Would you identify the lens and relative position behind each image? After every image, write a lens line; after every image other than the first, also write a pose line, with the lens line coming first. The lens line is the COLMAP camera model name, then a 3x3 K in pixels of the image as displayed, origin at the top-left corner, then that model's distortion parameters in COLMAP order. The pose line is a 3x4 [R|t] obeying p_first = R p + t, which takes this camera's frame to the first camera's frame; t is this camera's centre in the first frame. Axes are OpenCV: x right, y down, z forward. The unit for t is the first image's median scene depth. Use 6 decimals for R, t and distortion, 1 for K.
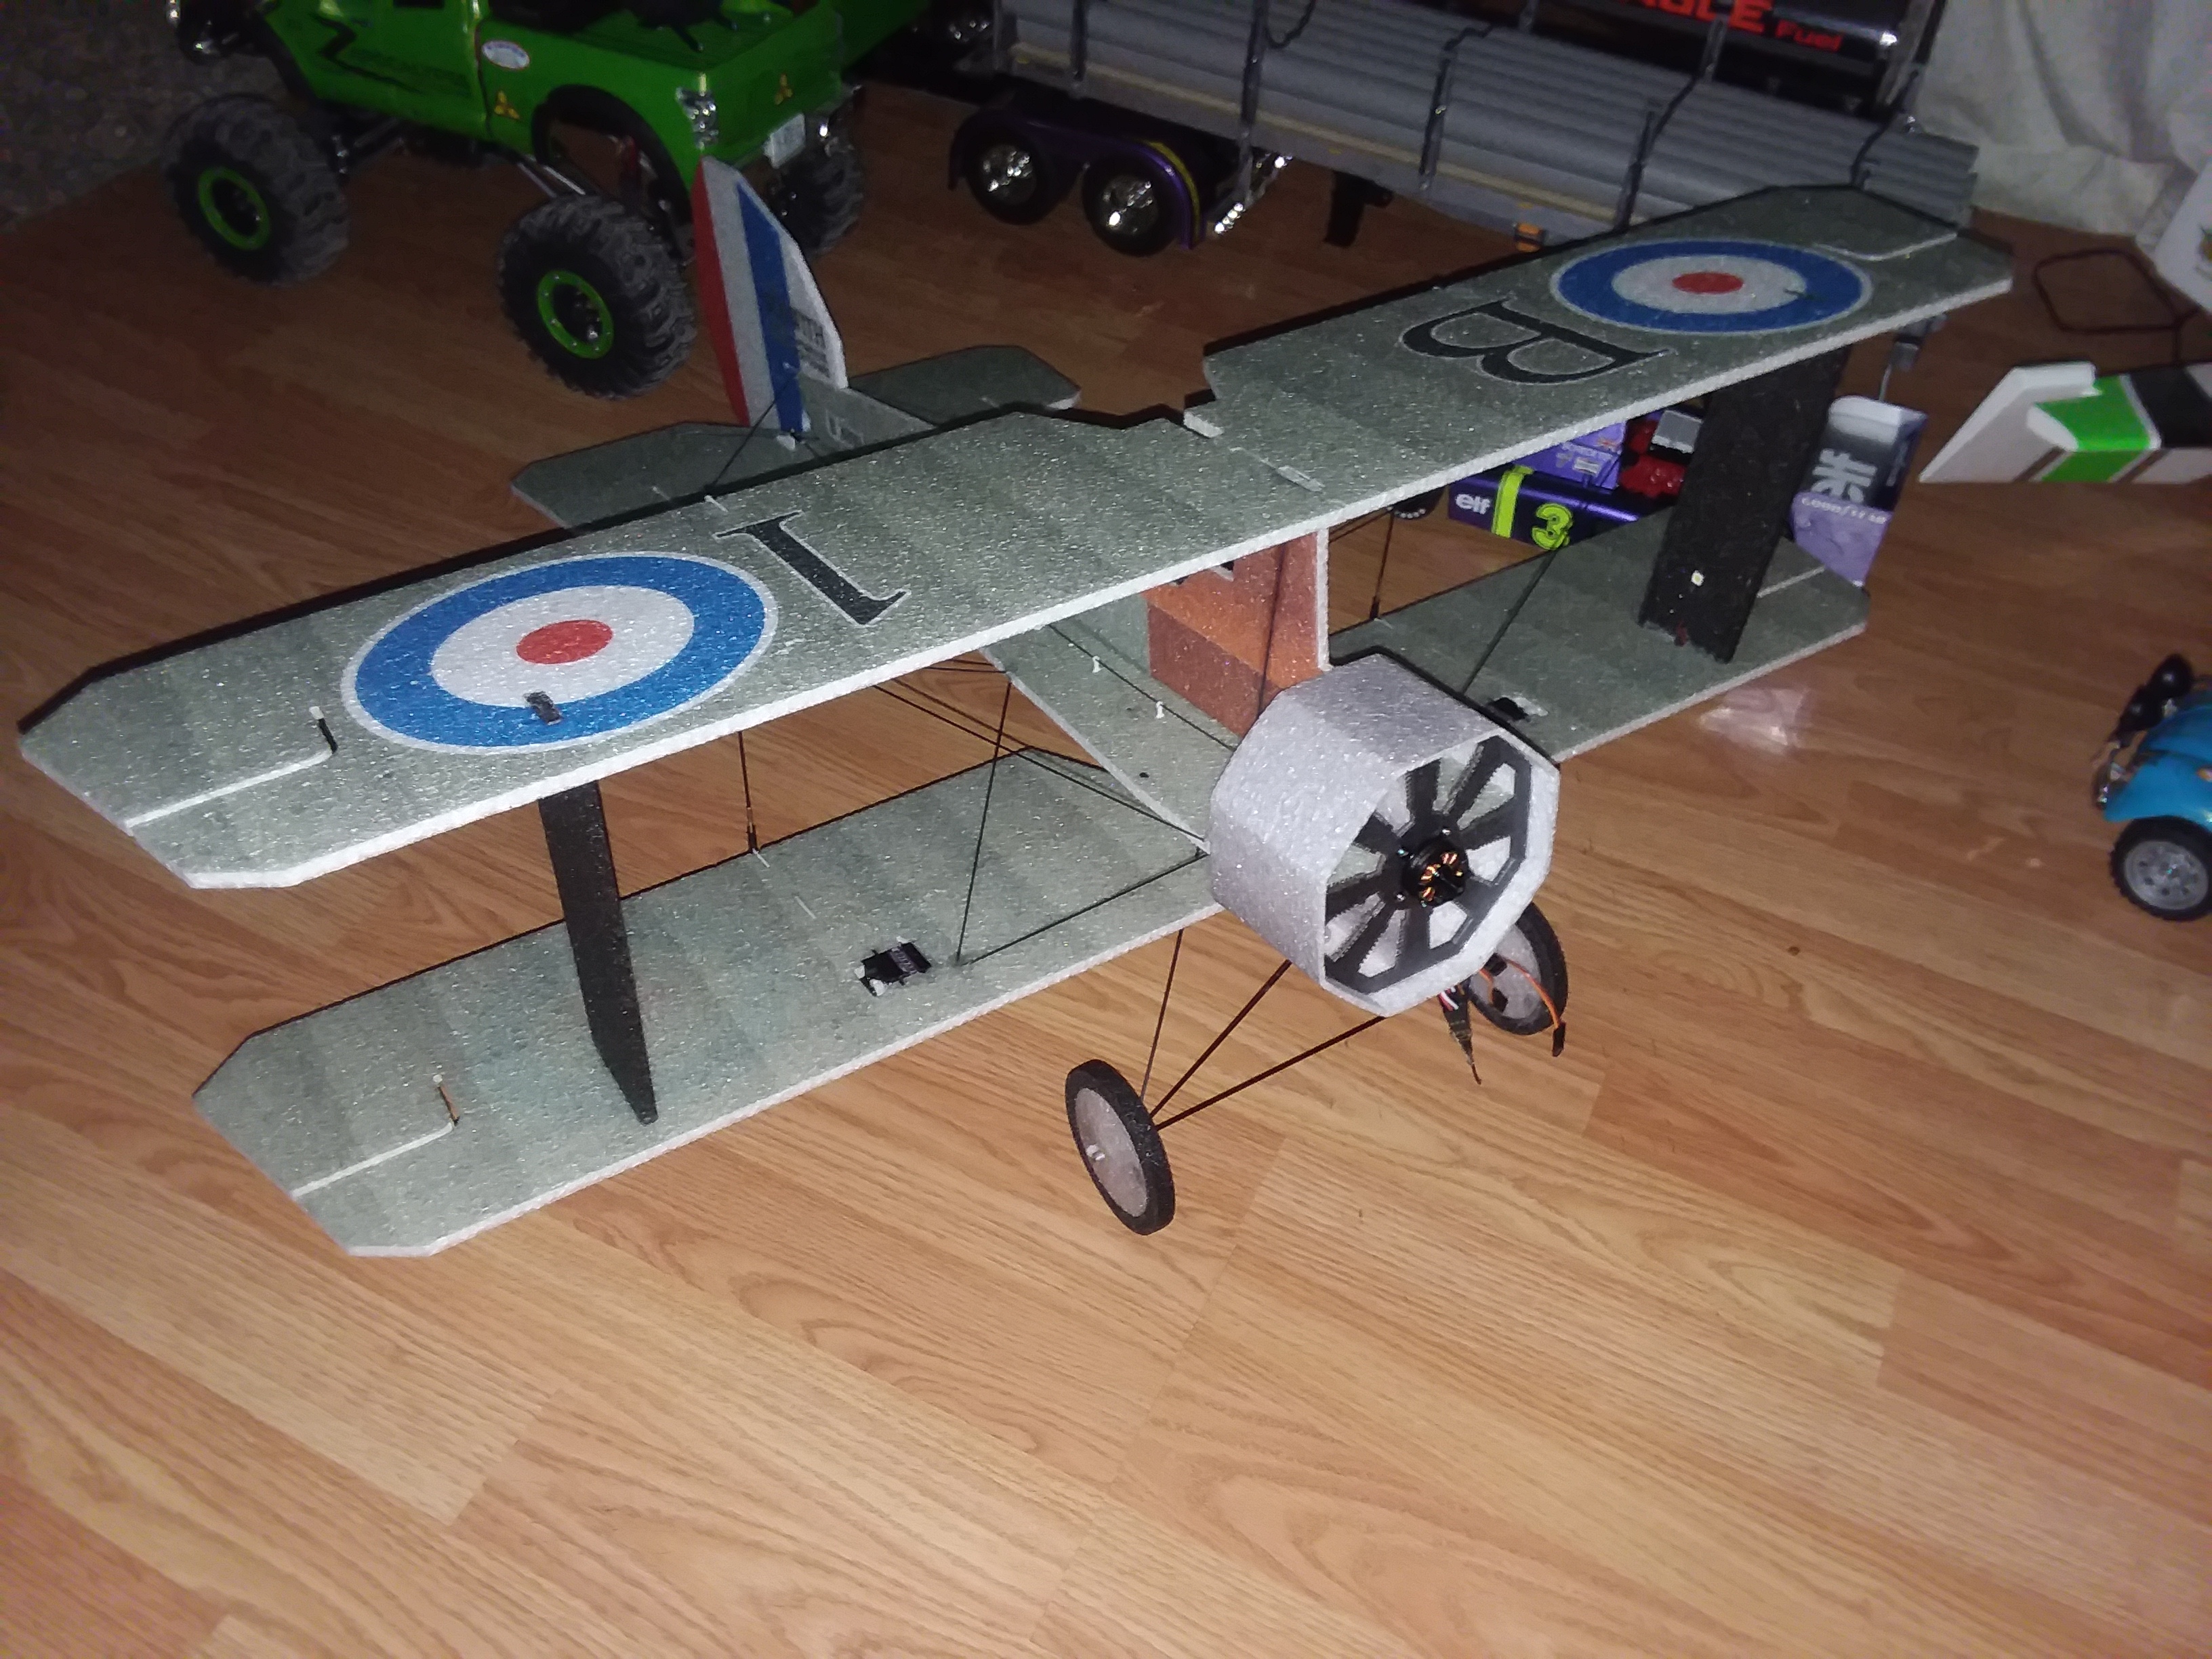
lens RADIAL K [[1826.7, 0, 1121.9], [0, 1826.7, 831.8], [0, 0, 1]] dist [0.095619, -0.189824]
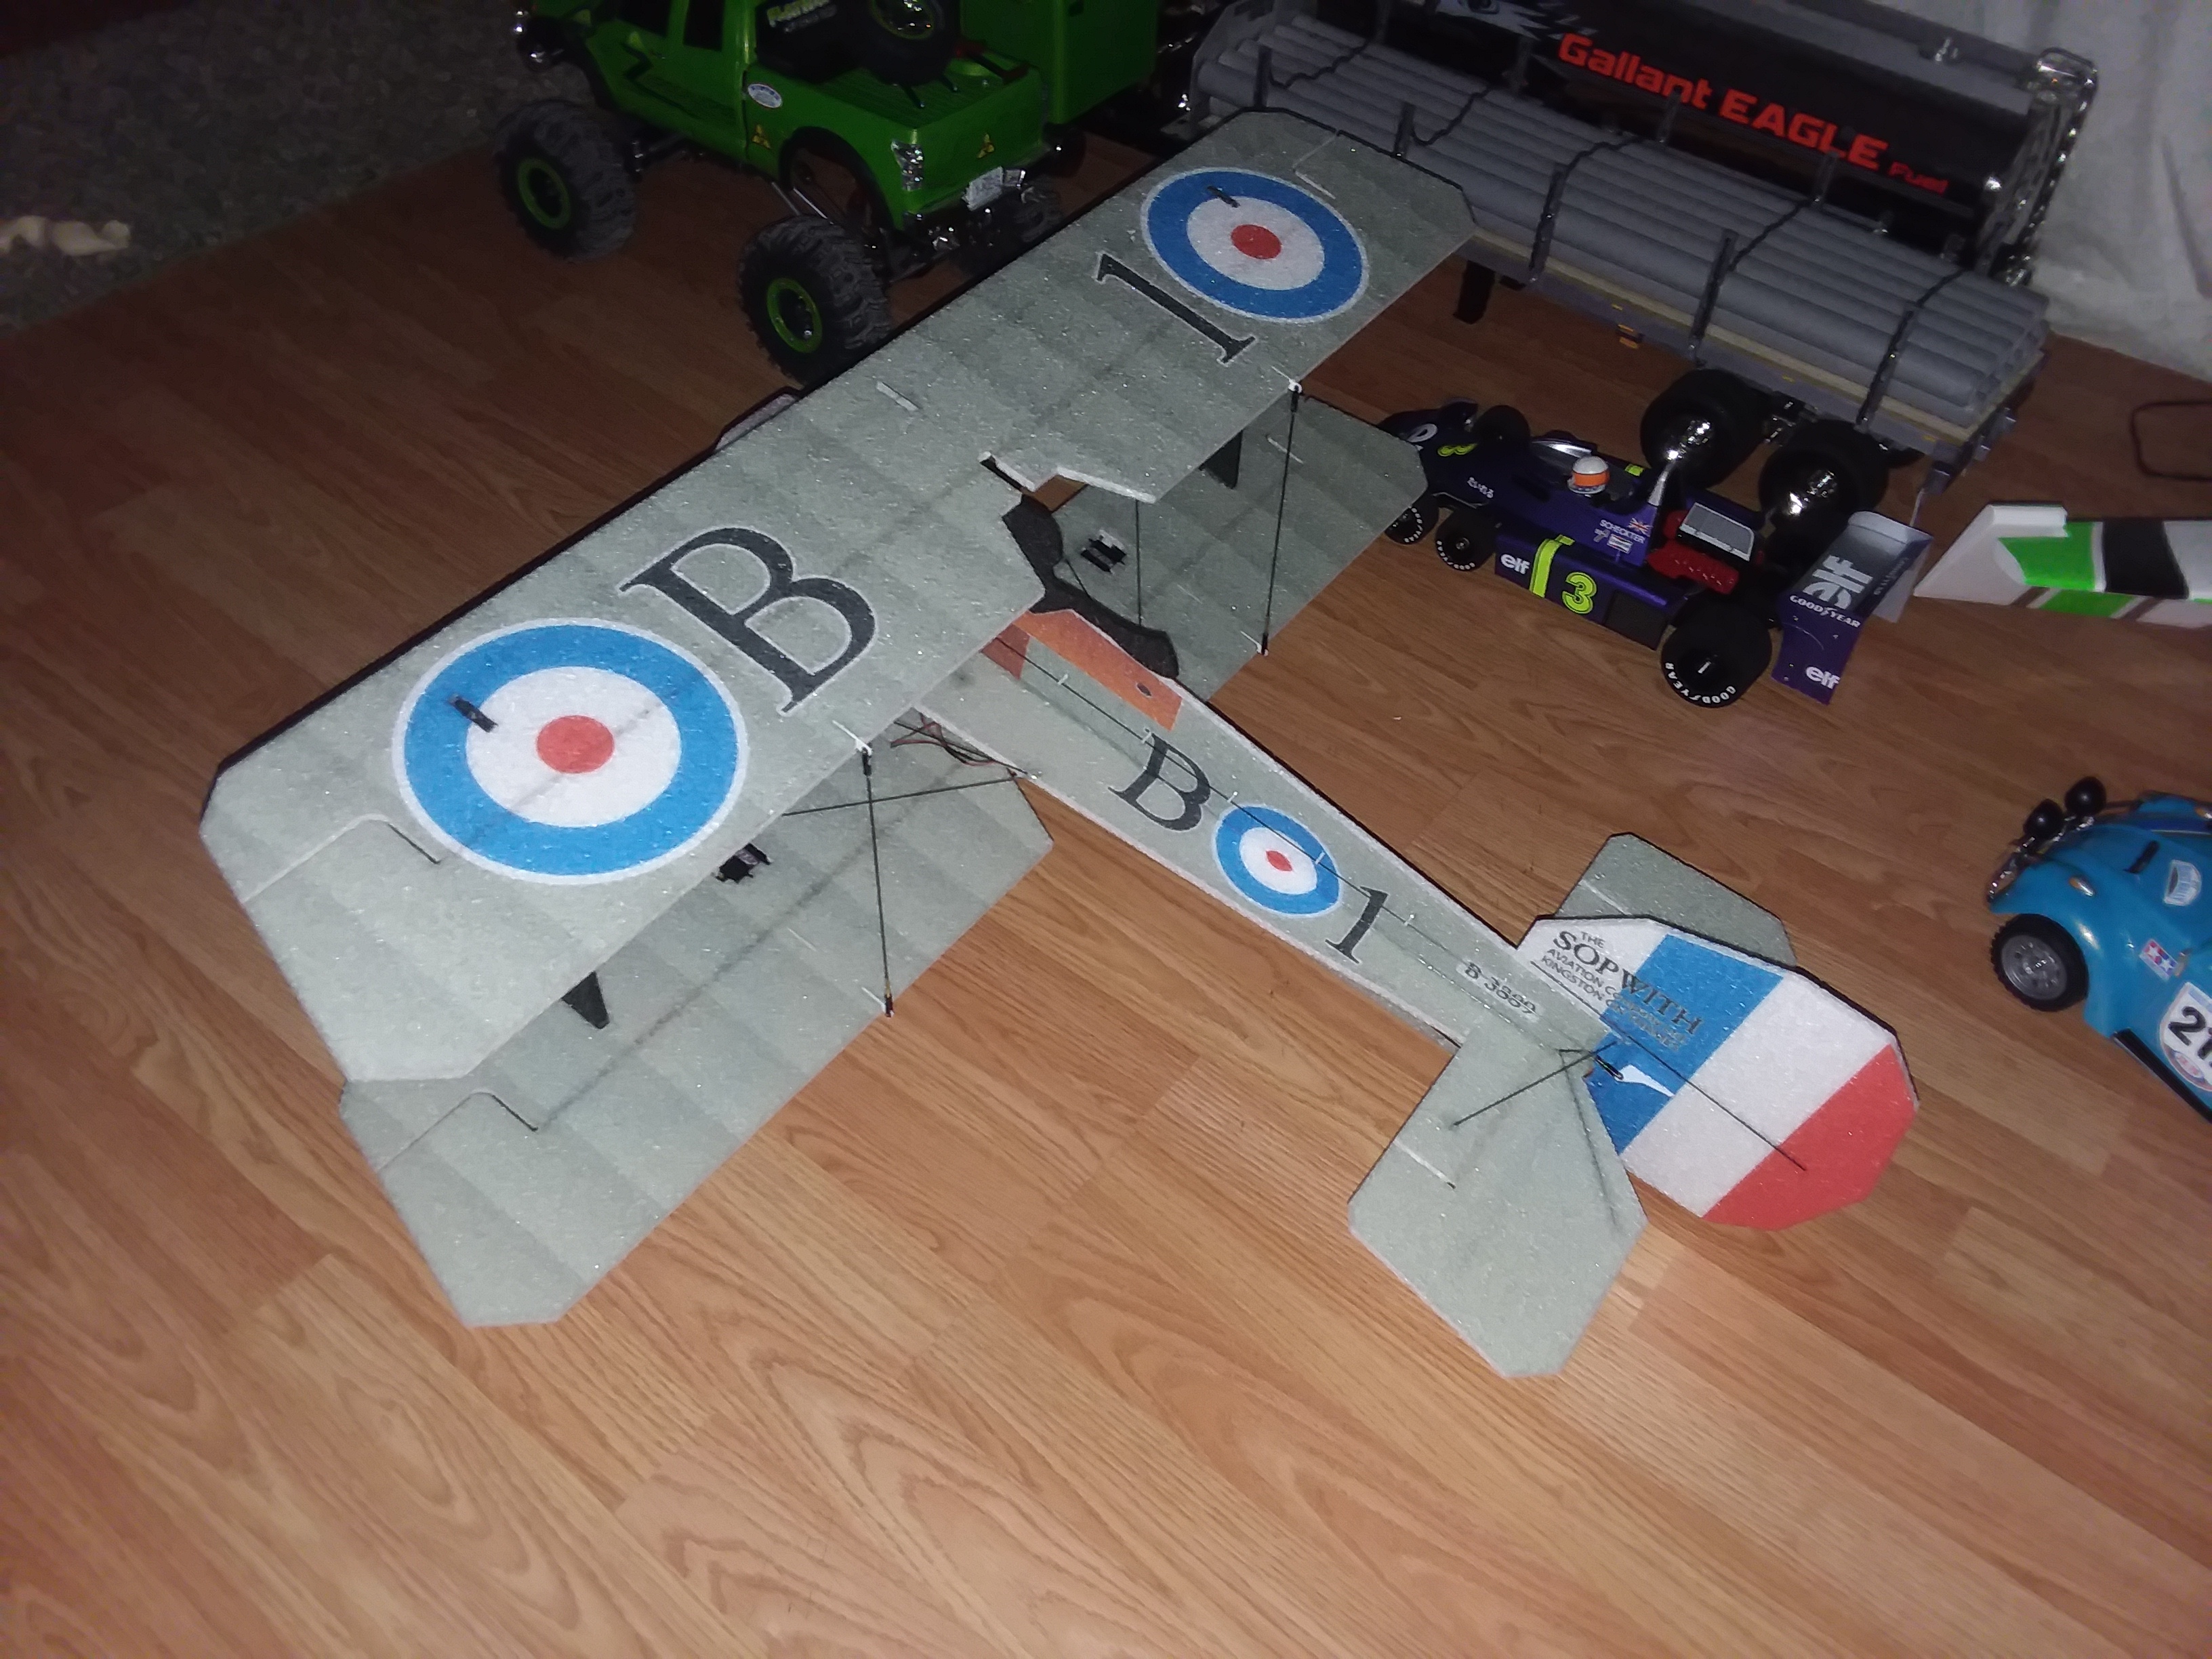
lens RADIAL K [[1826.7, 0, 1125.3], [0, 1826.7, 836.1], [0, 0, 1]] dist [0.095619, -0.189824]
pose [[0.978938, 0.147011, -0.141666, 0.186756], [-0.146582, 0.989106, 0.013517, 0.011129], [0.142110, 0.007533, 0.989822, -0.214242]]
